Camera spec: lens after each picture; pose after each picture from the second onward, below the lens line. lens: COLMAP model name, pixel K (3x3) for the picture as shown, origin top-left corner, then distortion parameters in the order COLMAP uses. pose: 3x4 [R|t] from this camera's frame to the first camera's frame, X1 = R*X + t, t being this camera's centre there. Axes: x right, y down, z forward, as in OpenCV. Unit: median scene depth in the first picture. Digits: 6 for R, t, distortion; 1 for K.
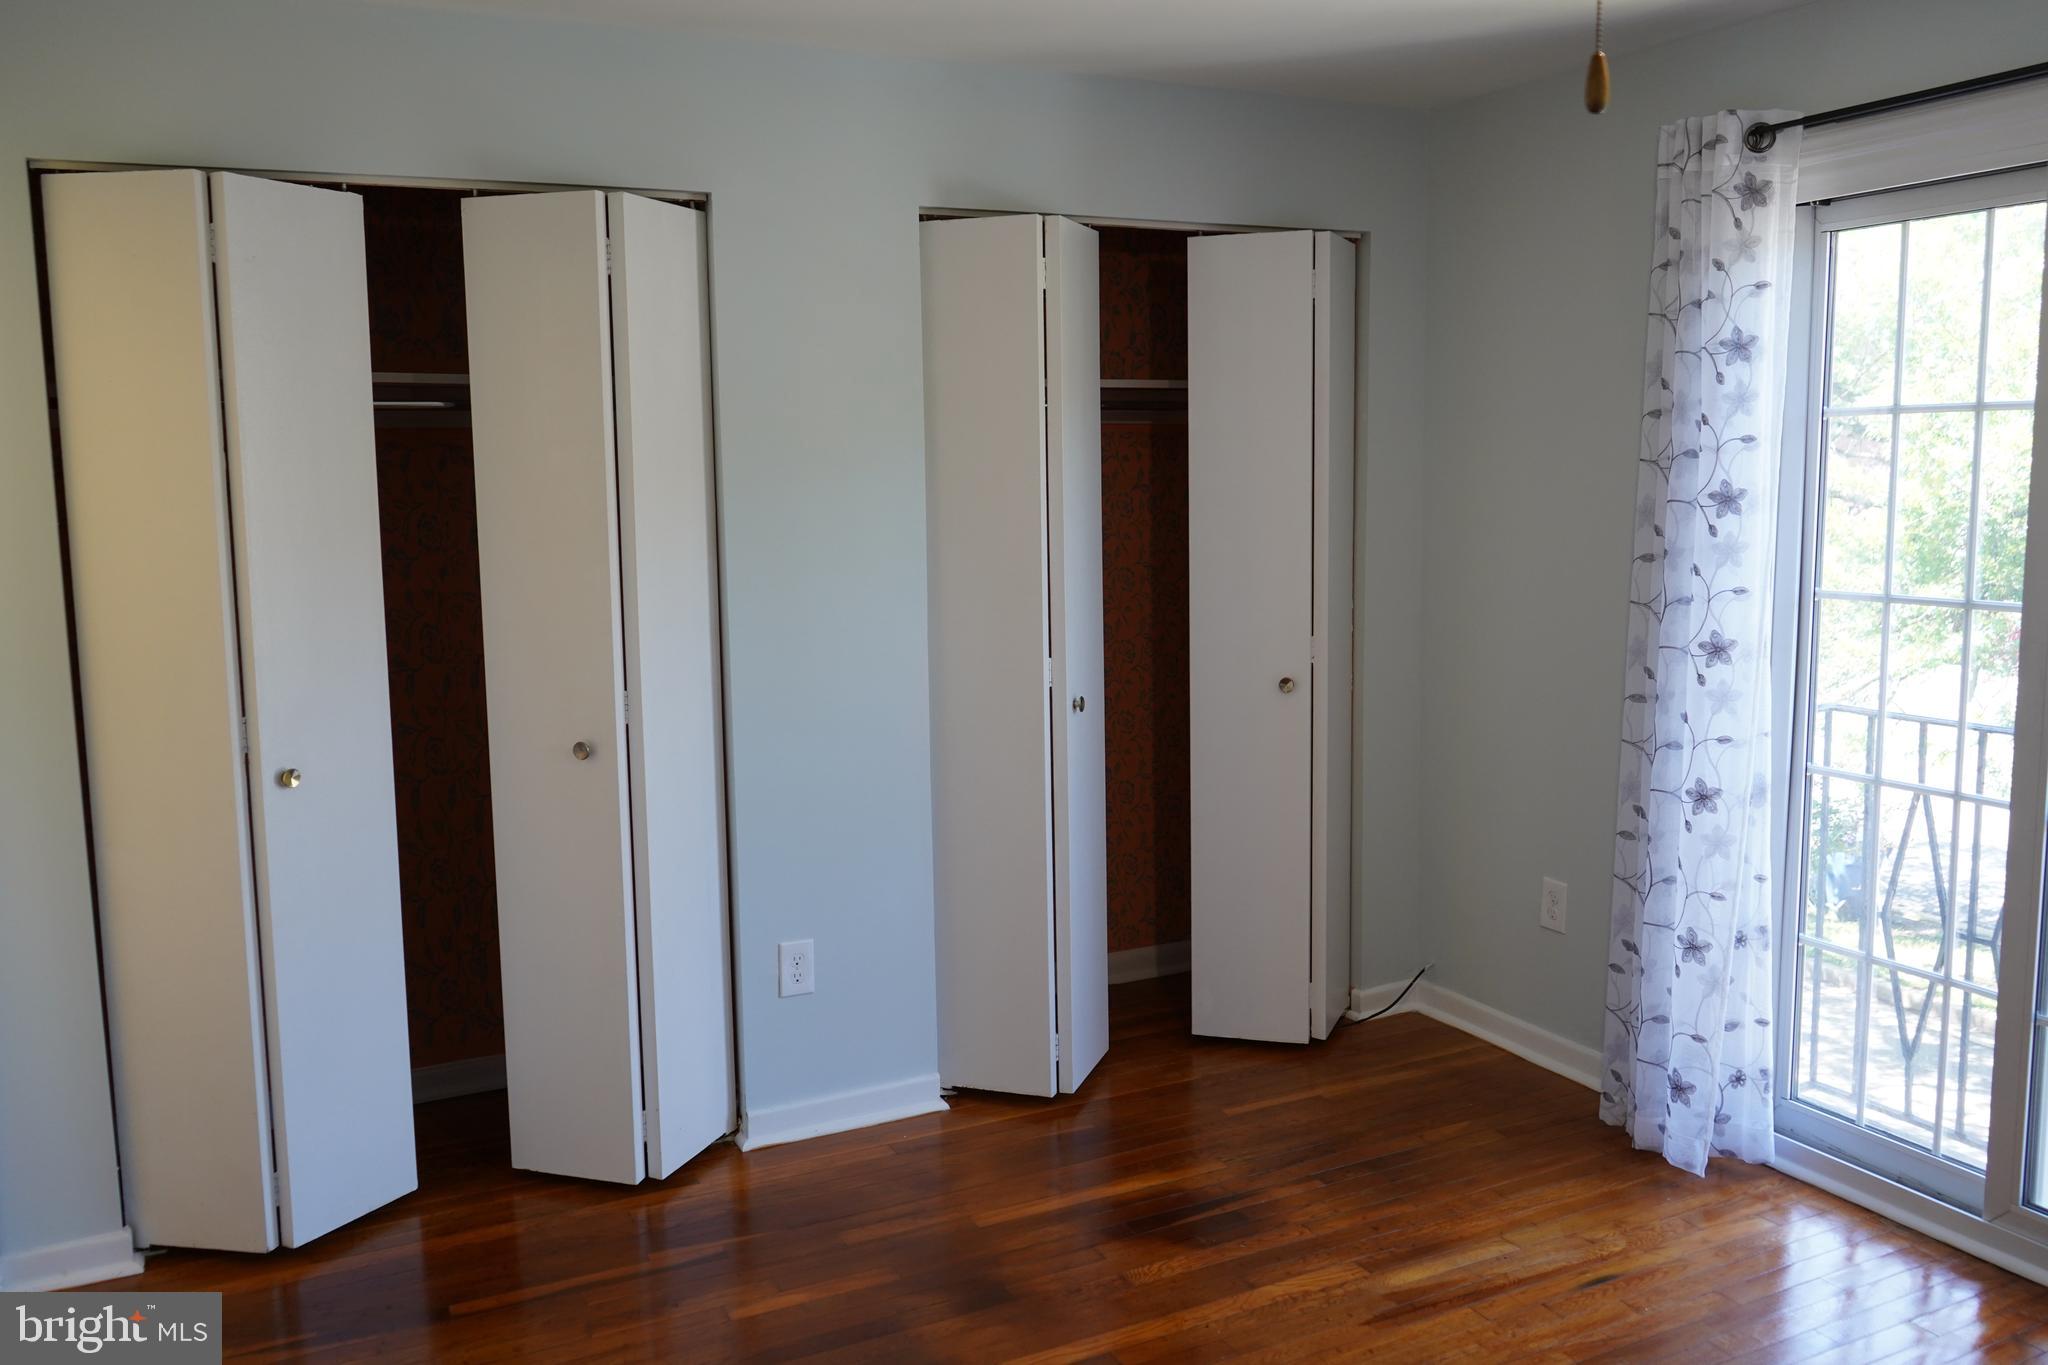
lens RADIAL K [[1625.3, 0, 1017.8], [0, 1625.3, 688.2], [0, 0, 1]] dist [-0.007054, -0.005734]
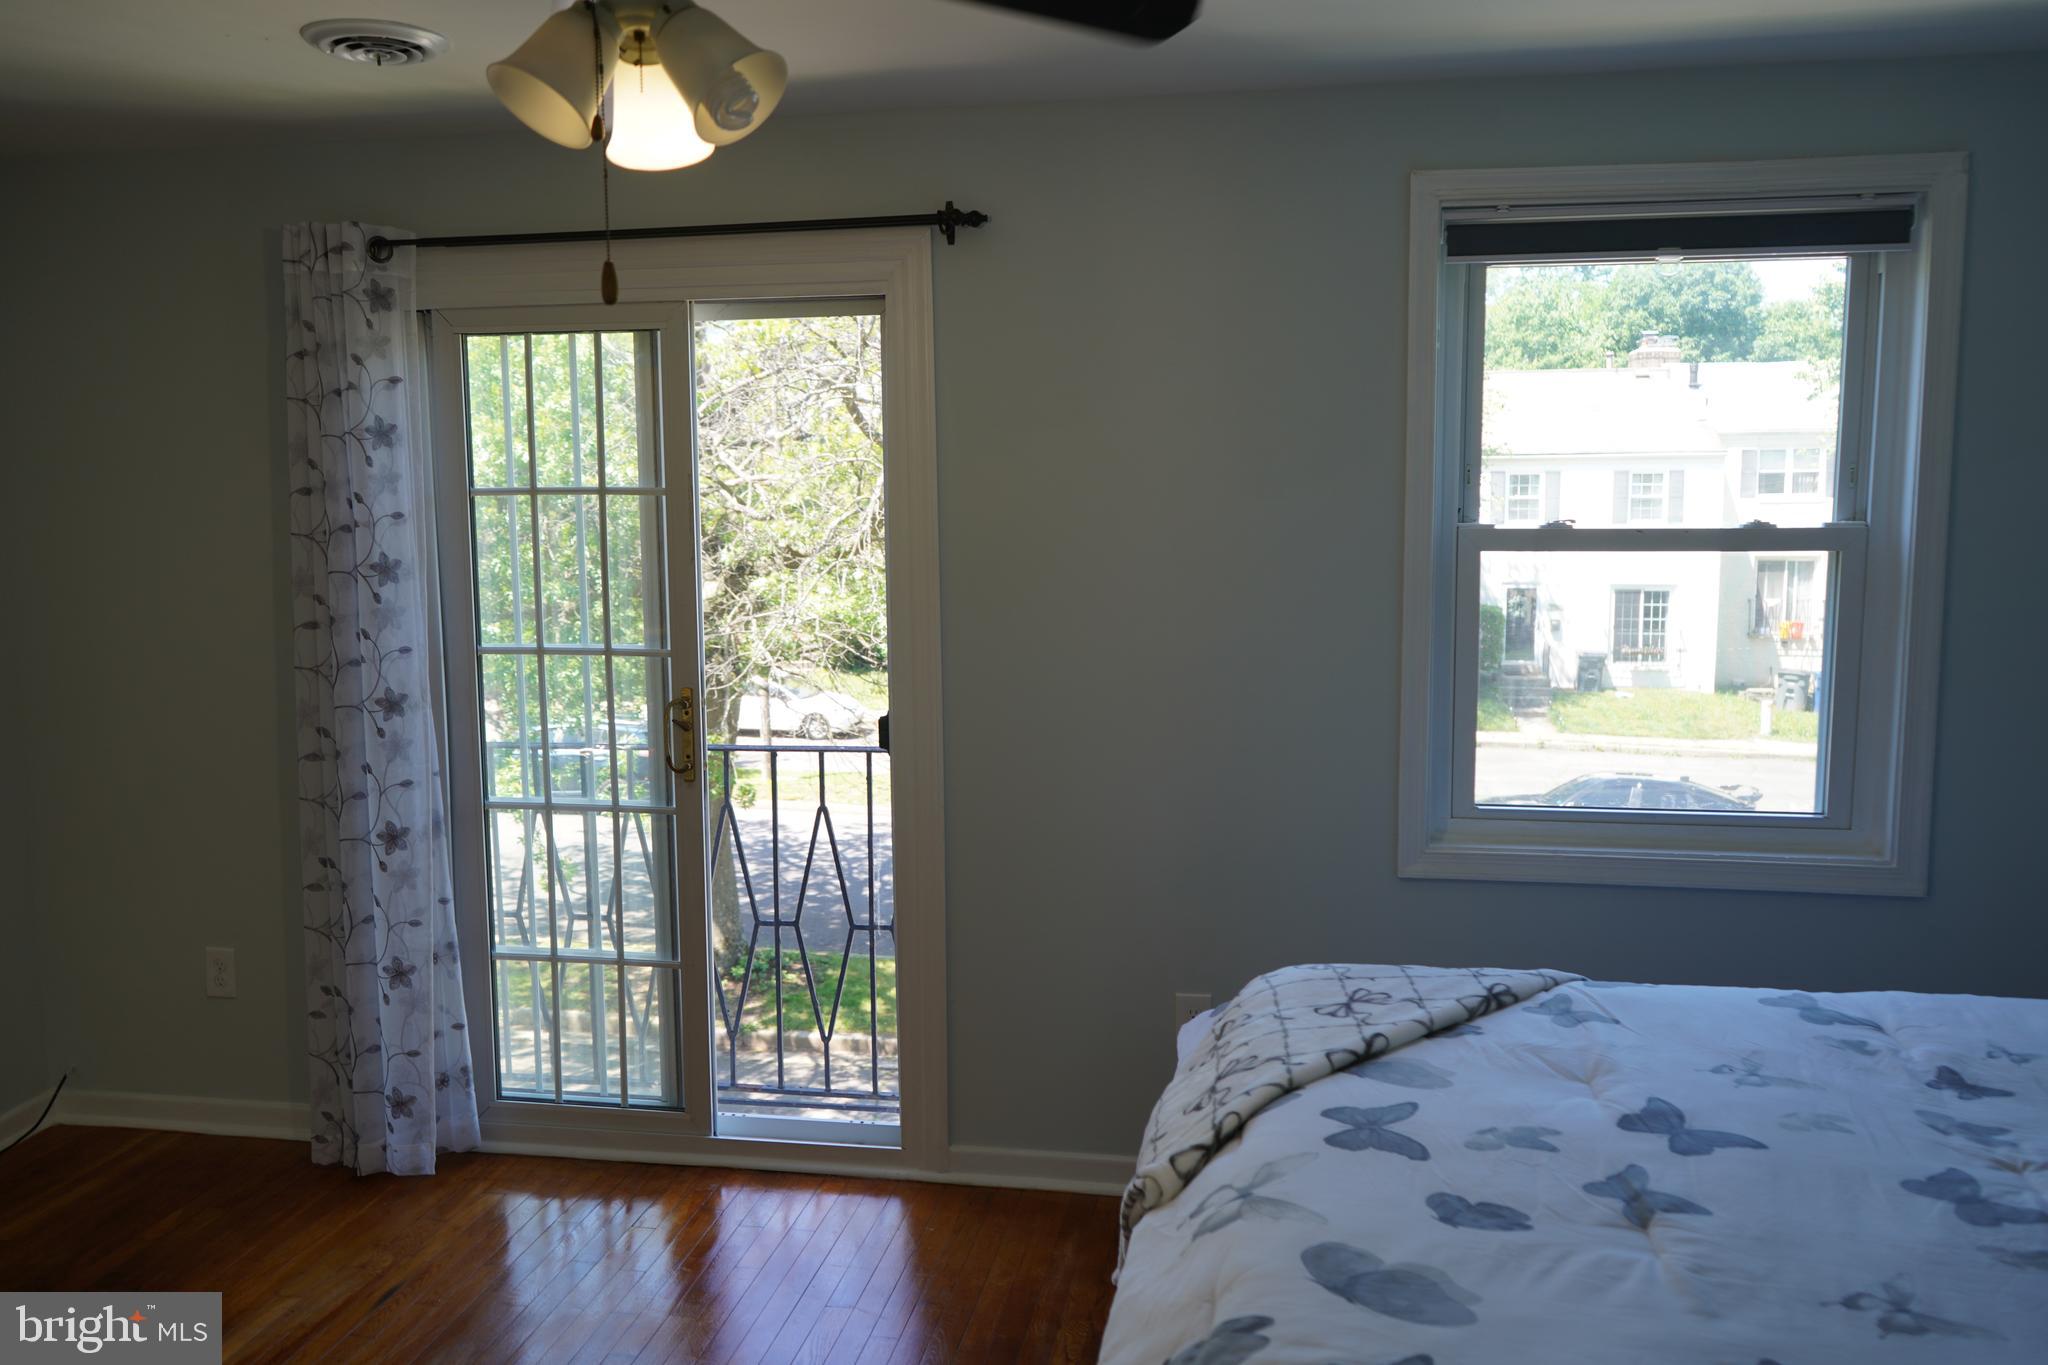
lens RADIAL K [[1625.3, 0, 1017.8], [0, 1625.3, 688.2], [0, 0, 1]] dist [-0.007054, -0.005734]
pose [[0.595358, -0.087728, 0.798656, -0.198801], [0.110252, 0.993538, 0.026948, -0.017068], [-0.795860, 0.072010, 0.601184, -0.010597]]
